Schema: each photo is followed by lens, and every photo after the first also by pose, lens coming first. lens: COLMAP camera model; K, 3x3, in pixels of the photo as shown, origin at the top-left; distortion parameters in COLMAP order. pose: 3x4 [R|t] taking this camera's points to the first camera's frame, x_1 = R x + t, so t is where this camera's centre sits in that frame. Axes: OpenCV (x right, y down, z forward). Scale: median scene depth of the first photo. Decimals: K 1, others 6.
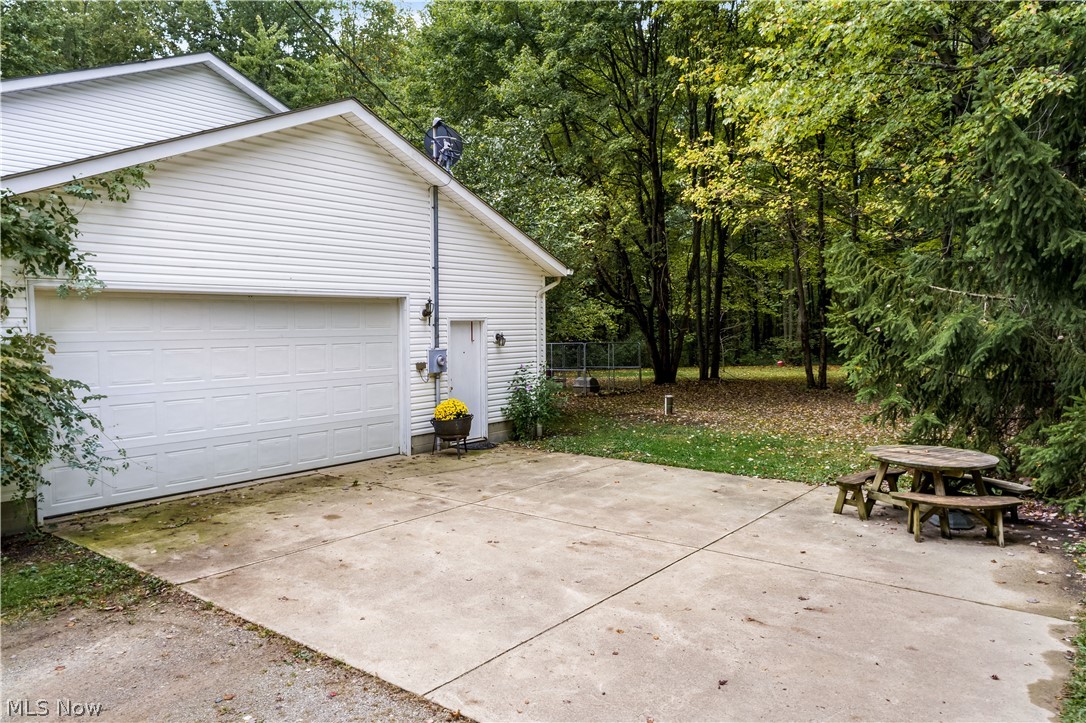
lens RADIAL K [[772.6, 0, 542.3], [0, 772.6, 362.6], [0, 0, 1]] dist [0.005524, 0.000262]
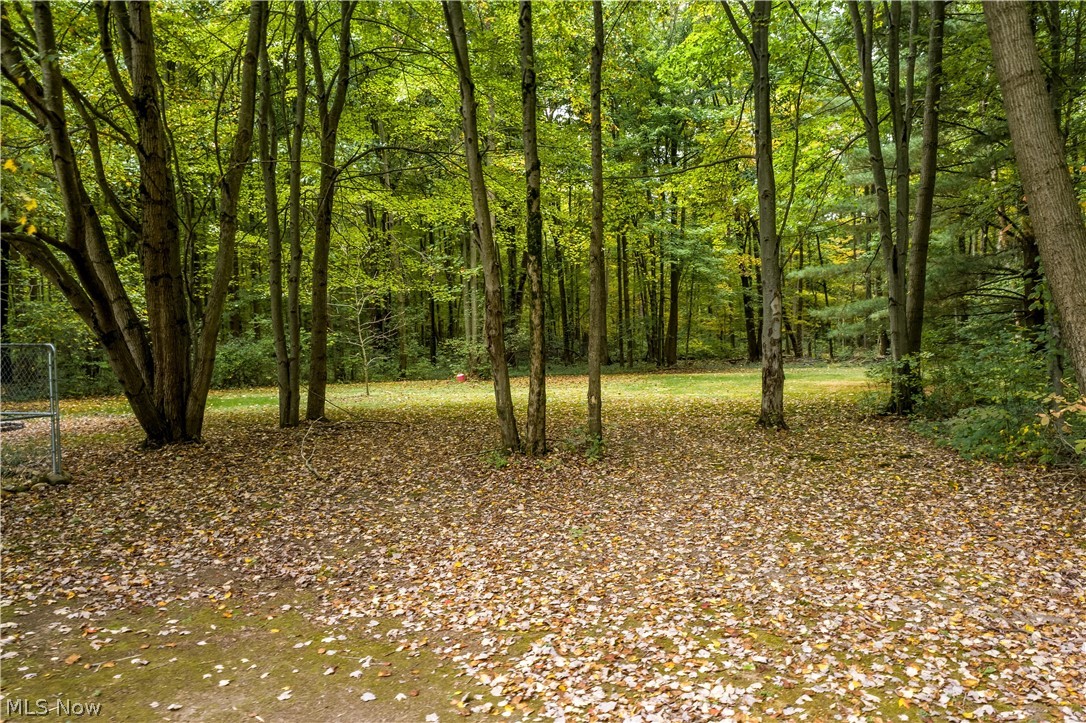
lens RADIAL K [[772.6, 0, 542.7], [0, 772.6, 360.3], [0, 0, 1]] dist [0.005524, 0.000262]
pose [[0.925343, -0.008290, 0.379040, 0.117479], [0.016335, 0.999704, -0.018013, 0.000198], [-0.378779, 0.022860, 0.925205, 0.343558]]
